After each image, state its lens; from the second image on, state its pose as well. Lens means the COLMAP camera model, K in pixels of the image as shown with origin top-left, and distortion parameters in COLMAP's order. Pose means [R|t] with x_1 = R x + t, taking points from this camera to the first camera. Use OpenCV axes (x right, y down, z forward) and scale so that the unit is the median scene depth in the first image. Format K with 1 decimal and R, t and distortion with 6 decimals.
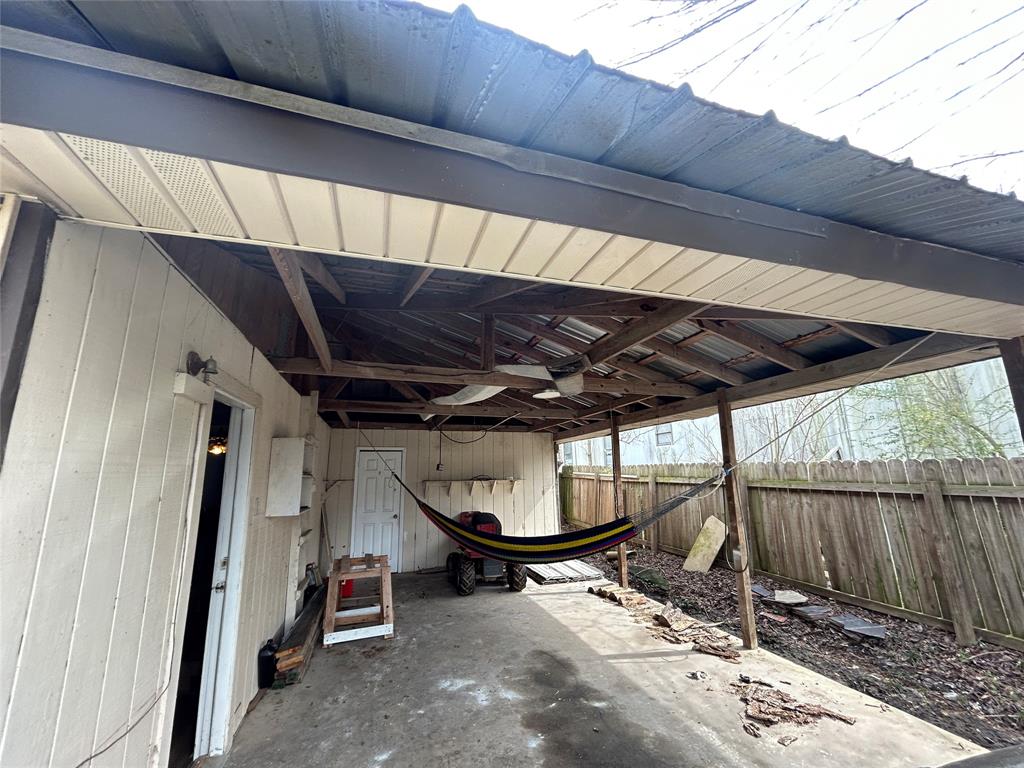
lens RADIAL K [[415.2, 0, 510.0], [0, 415.2, 385.0], [0, 0, 1]] dist [0.000255, 0.001341]
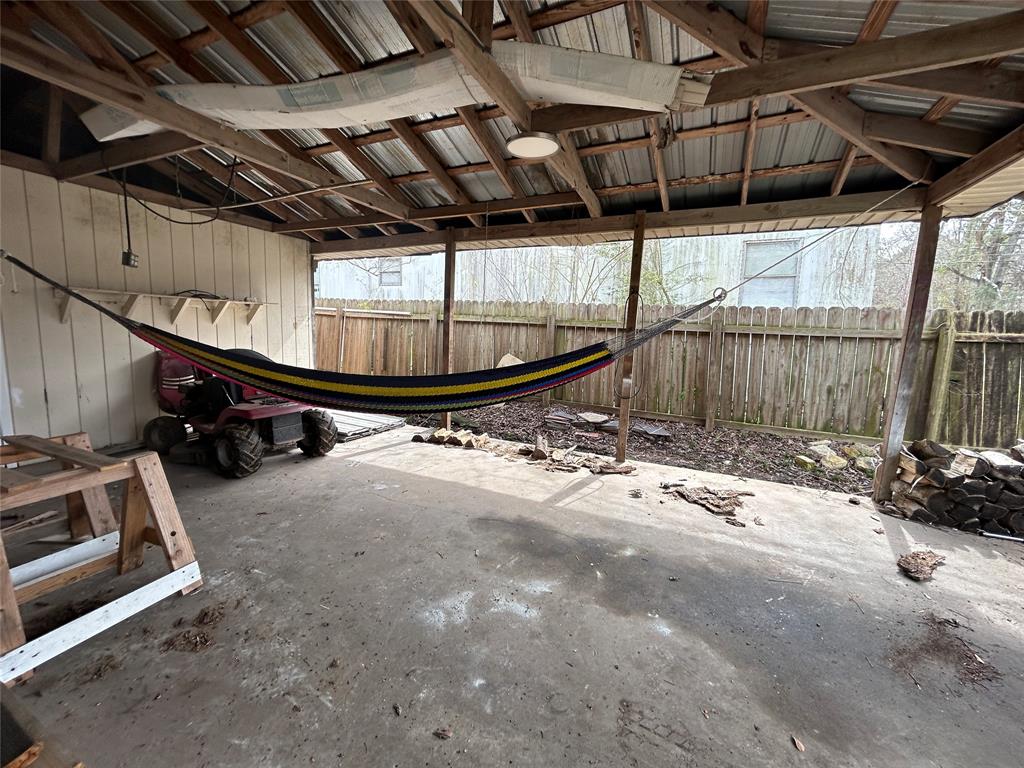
lens RADIAL K [[415.2, 0, 511.7], [0, 415.2, 381.2], [0, 0, 1]] dist [0.000255, 0.001341]
pose [[0.674017, -0.046977, 0.737221, -0.357947], [-0.202770, 0.947878, 0.245787, 0.185324], [-0.710342, -0.315150, 0.629361, 0.489669]]
